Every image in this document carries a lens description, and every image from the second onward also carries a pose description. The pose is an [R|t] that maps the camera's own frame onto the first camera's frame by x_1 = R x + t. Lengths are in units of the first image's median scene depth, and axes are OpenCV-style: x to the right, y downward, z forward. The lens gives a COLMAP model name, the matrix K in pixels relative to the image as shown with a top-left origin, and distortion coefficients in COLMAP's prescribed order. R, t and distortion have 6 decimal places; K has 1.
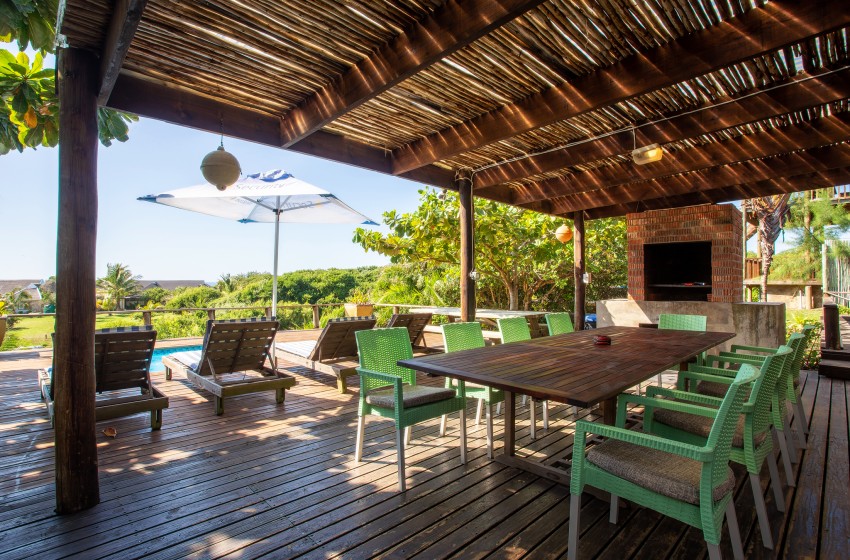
lens RADIAL K [[413.3, 0, 426.9], [0, 413.3, 280.4], [0, 0, 1]] dist [-0.017765, -0.000209]
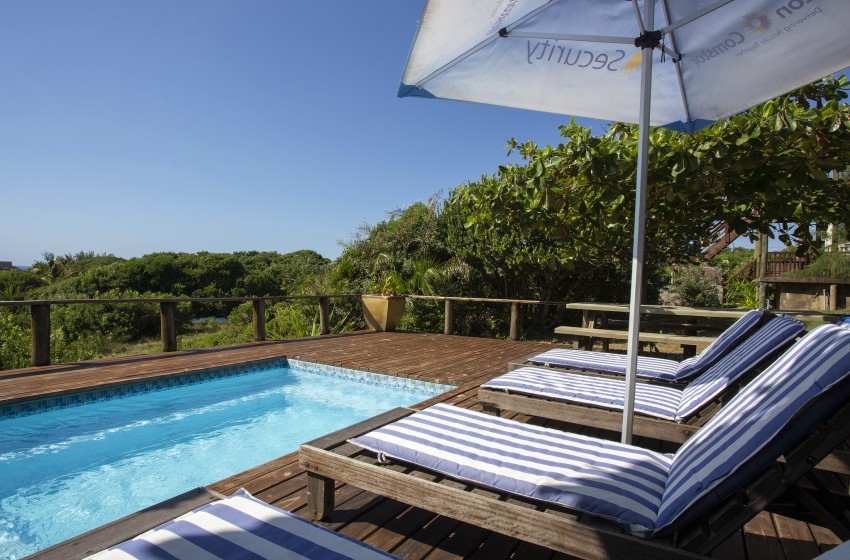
lens RADIAL K [[413.3, 0, 423.9], [0, 413.3, 279.6], [0, 0, 1]] dist [-0.017765, -0.000209]
pose [[0.952710, 0.022181, 0.303071, -0.085101], [-0.026960, 0.999569, 0.011593, 0.005301], [-0.302684, -0.019216, 0.952897, 0.129047]]
